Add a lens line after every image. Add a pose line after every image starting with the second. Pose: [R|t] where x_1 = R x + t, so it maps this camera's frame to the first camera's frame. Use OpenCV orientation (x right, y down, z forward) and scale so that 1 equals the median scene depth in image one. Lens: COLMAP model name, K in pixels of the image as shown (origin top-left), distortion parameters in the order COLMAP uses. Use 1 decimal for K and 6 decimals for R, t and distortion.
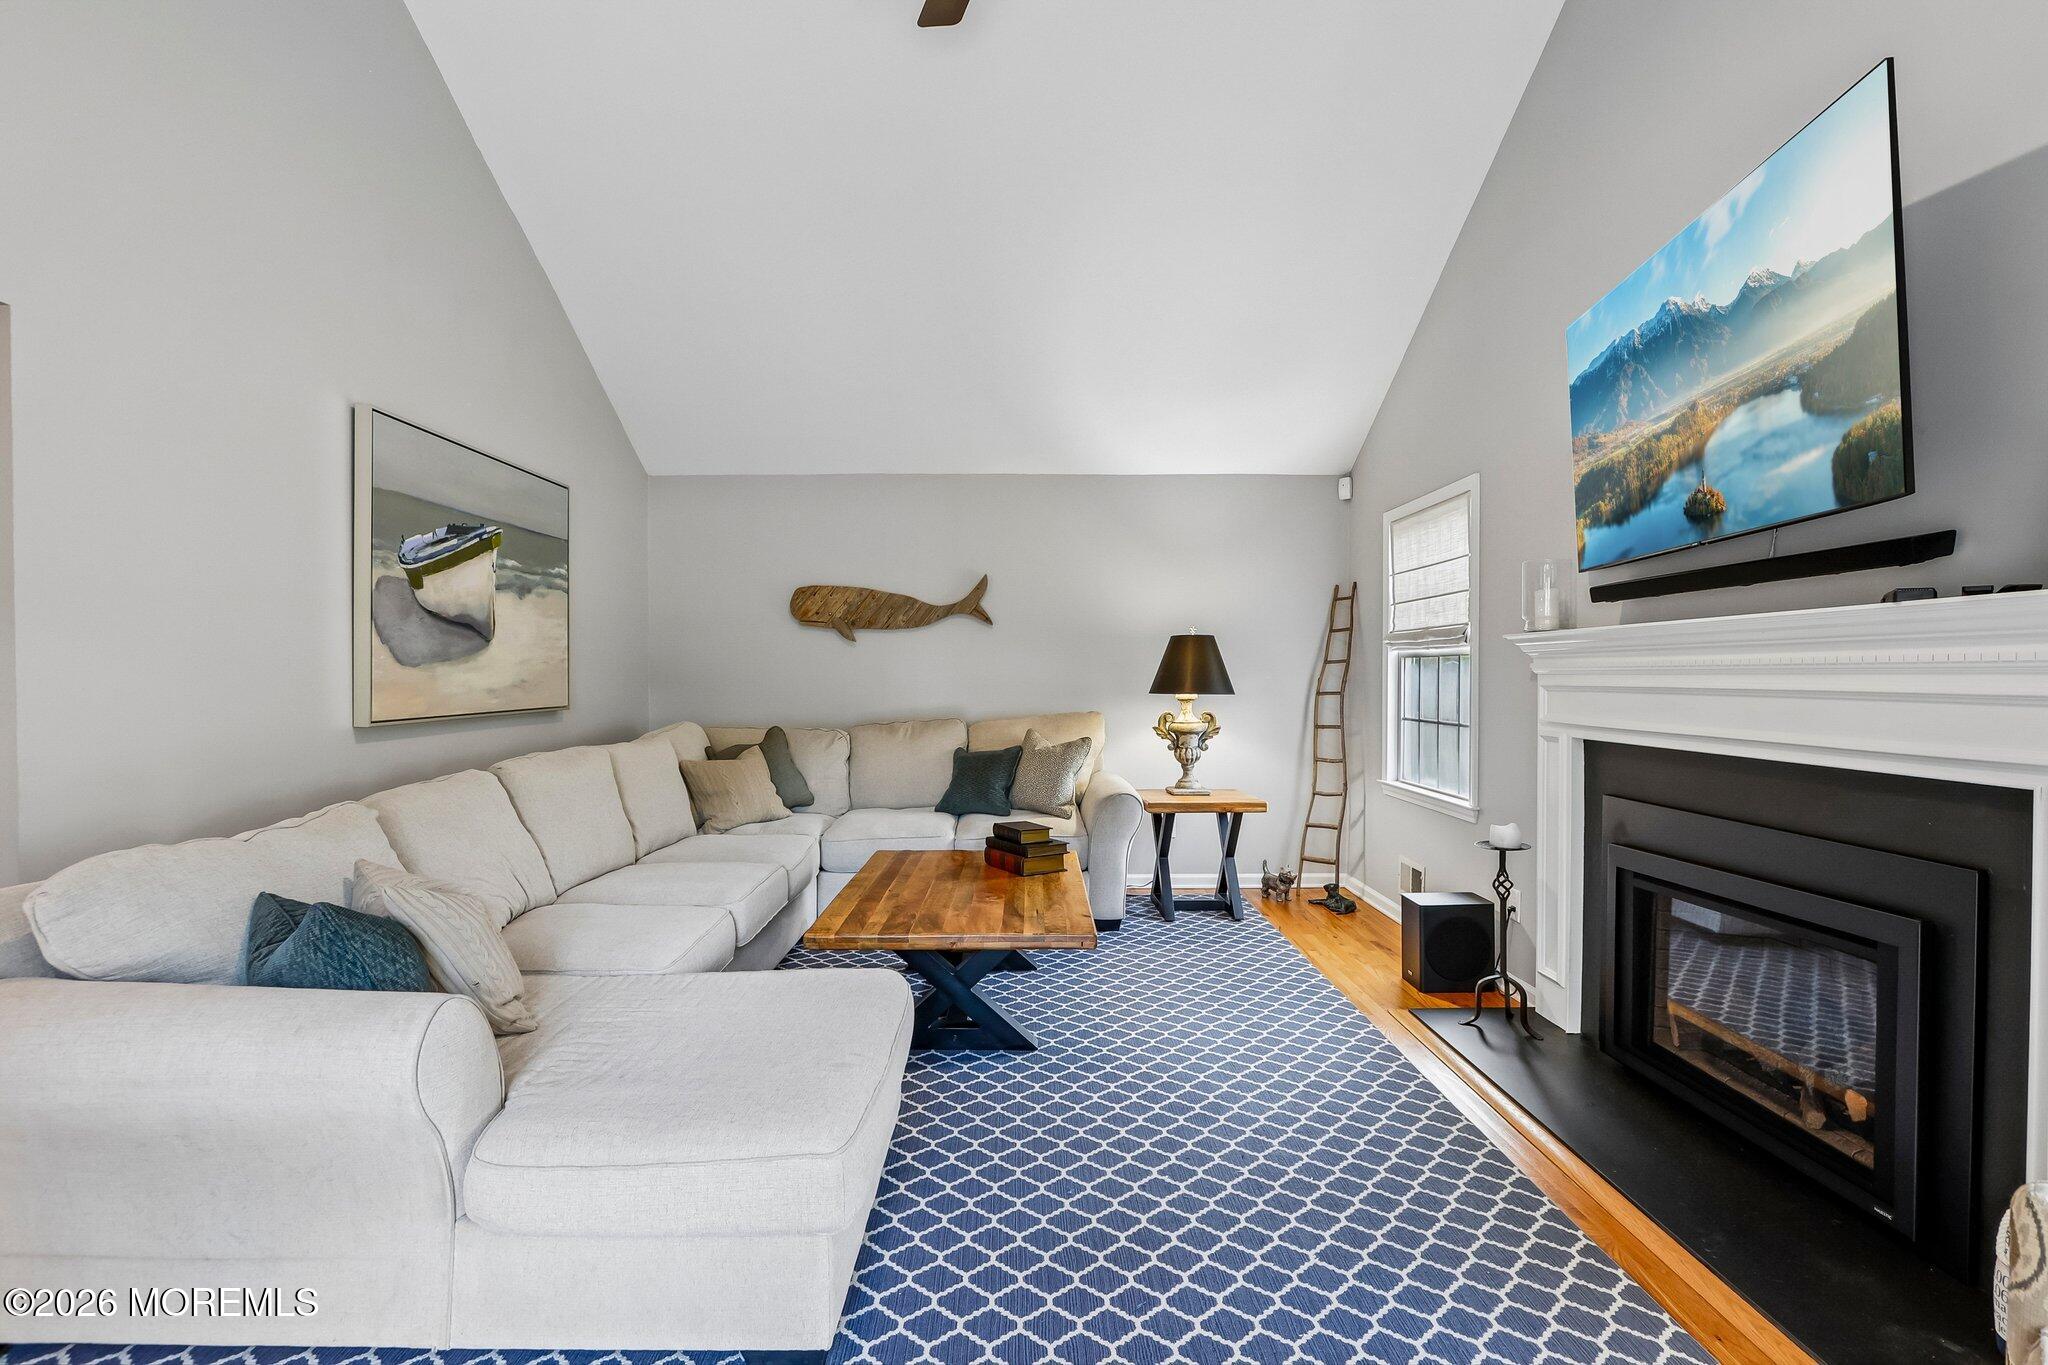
lens RADIAL K [[942.2, 0, 1009.8], [0, 942.2, 686.6], [0, 0, 1]] dist [-0.015362, 0.001650]
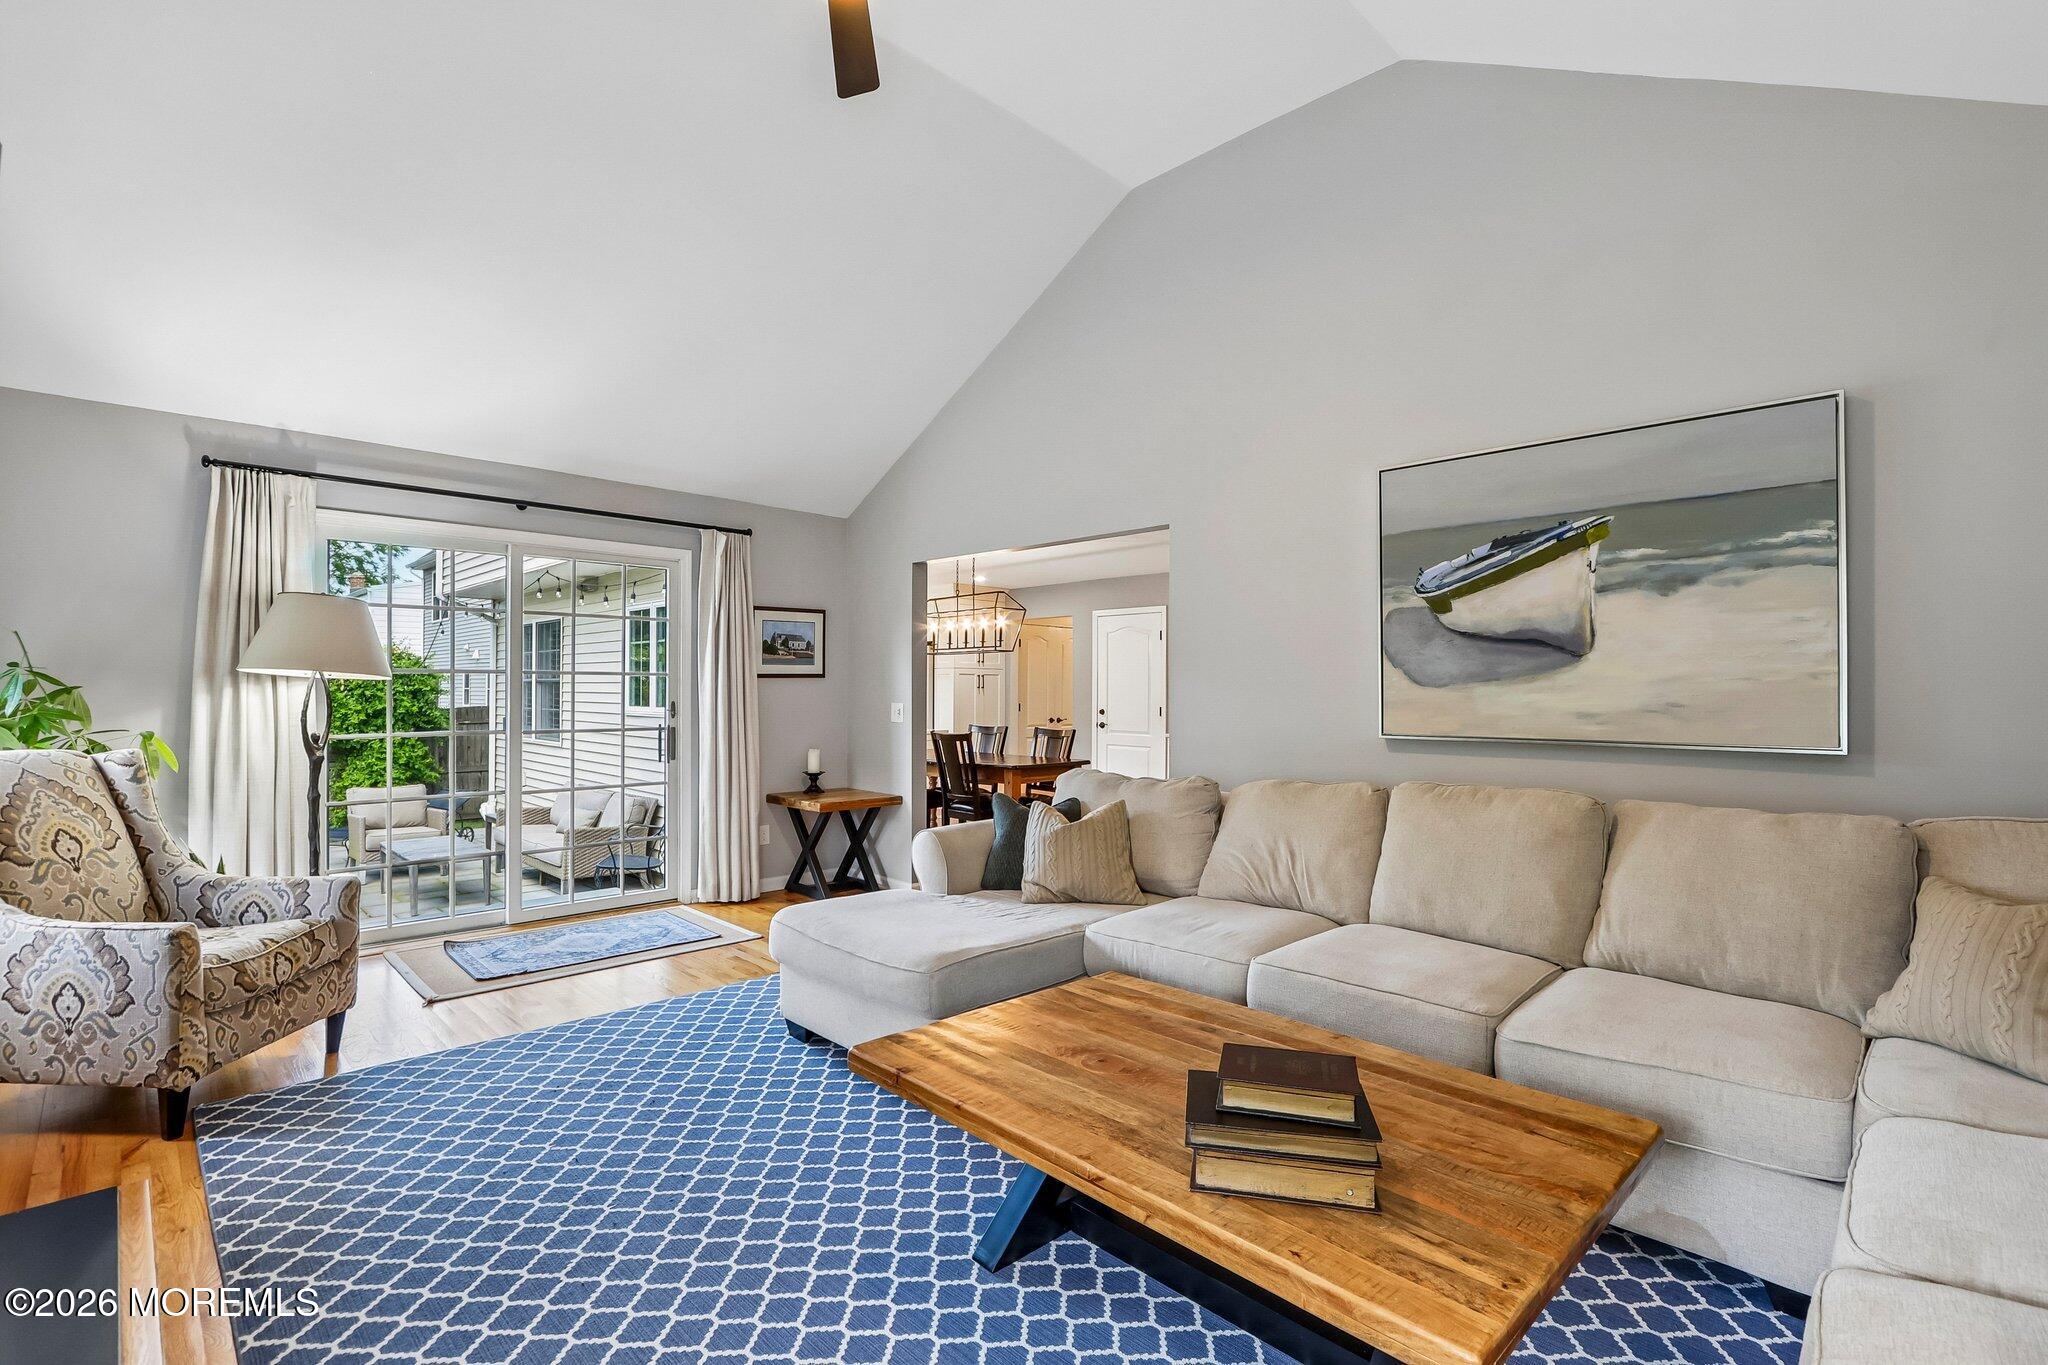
lens RADIAL K [[942.2, 0, 1009.8], [0, 942.2, 686.6], [0, 0, 1]] dist [-0.015362, 0.001650]
pose [[-0.715113, -0.006830, -0.698976, 0.435561], [-0.014194, 0.999888, 0.004751, -0.019341], [0.698865, 0.013319, -0.715130, 1.359023]]
